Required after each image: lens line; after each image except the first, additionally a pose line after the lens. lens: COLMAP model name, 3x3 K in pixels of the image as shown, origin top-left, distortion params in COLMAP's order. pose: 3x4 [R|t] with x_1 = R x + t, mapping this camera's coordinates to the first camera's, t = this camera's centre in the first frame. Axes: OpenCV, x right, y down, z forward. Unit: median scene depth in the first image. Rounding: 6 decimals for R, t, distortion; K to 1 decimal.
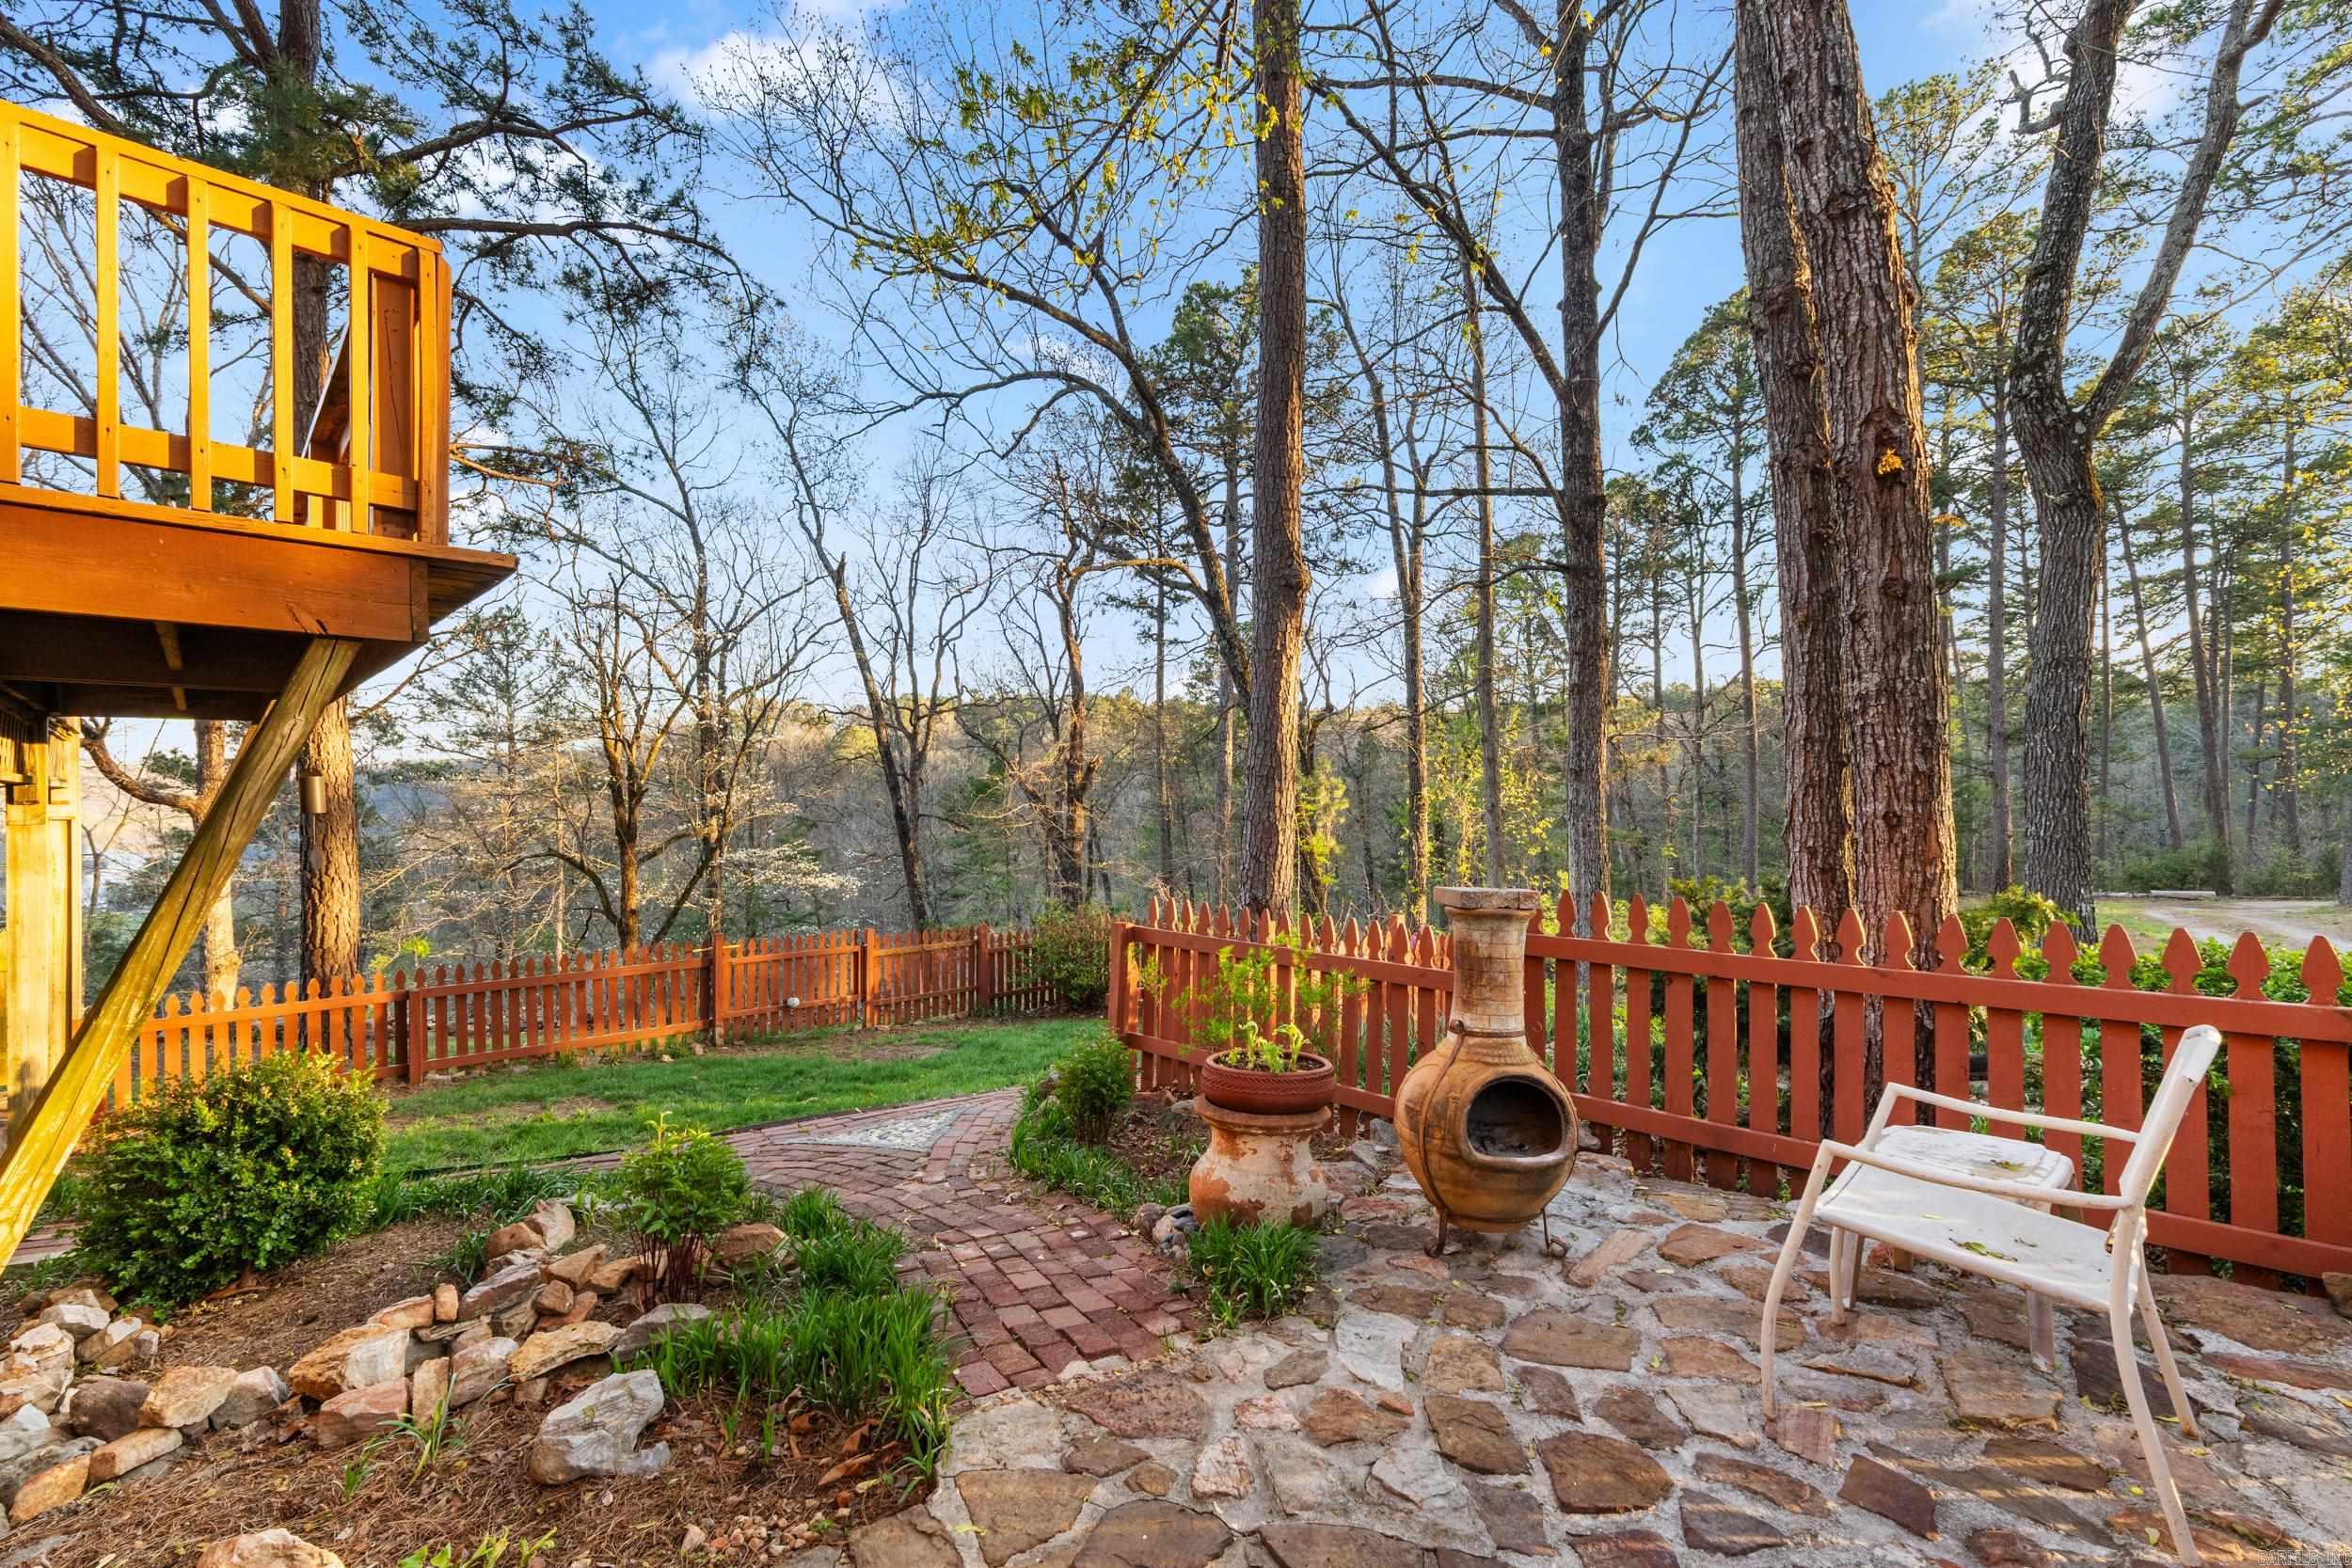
lens RADIAL K [[995.9, 0, 1179.0], [0, 995.9, 791.1], [0, 0, 1]] dist [0.007032, -0.000089]
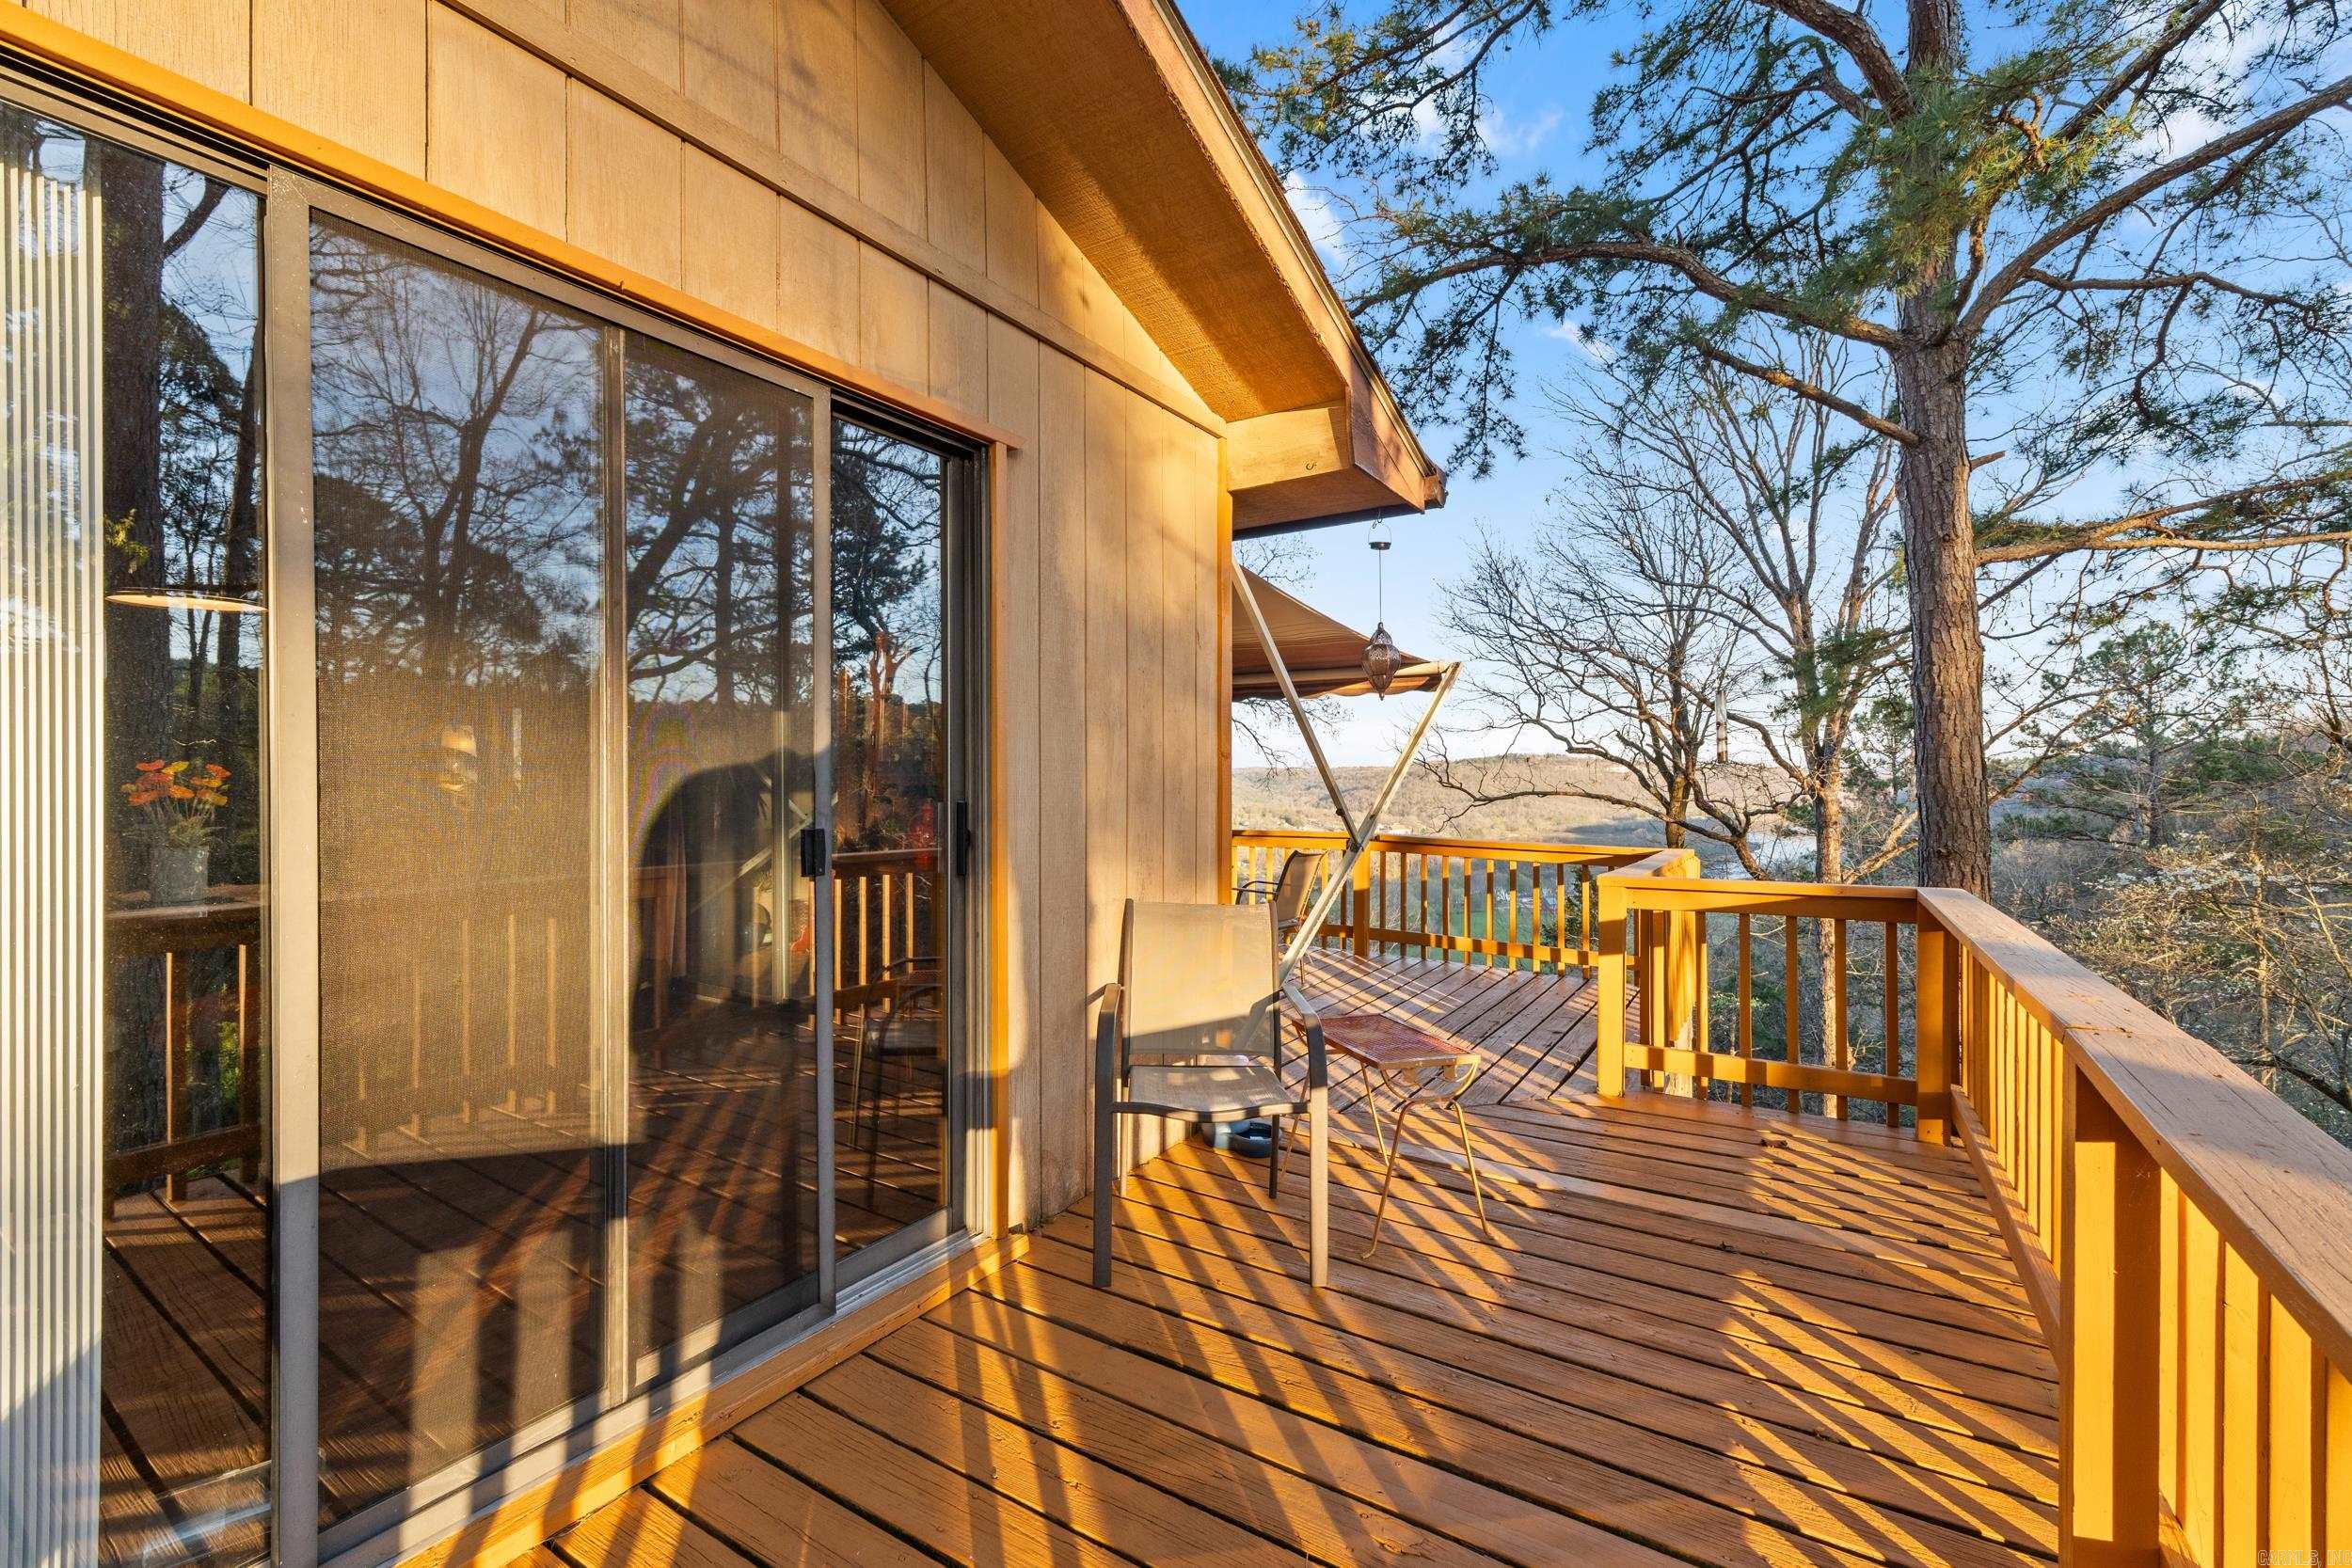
lens RADIAL K [[995.9, 0, 1178.7], [0, 995.9, 791.3], [0, 0, 1]] dist [0.007032, -0.000089]
pose [[0.224488, 0.004057, -0.974468, -0.241349], [0.001829, 0.999988, 0.004584, -0.180628], [0.974475, -0.002812, 0.224478, 0.251795]]
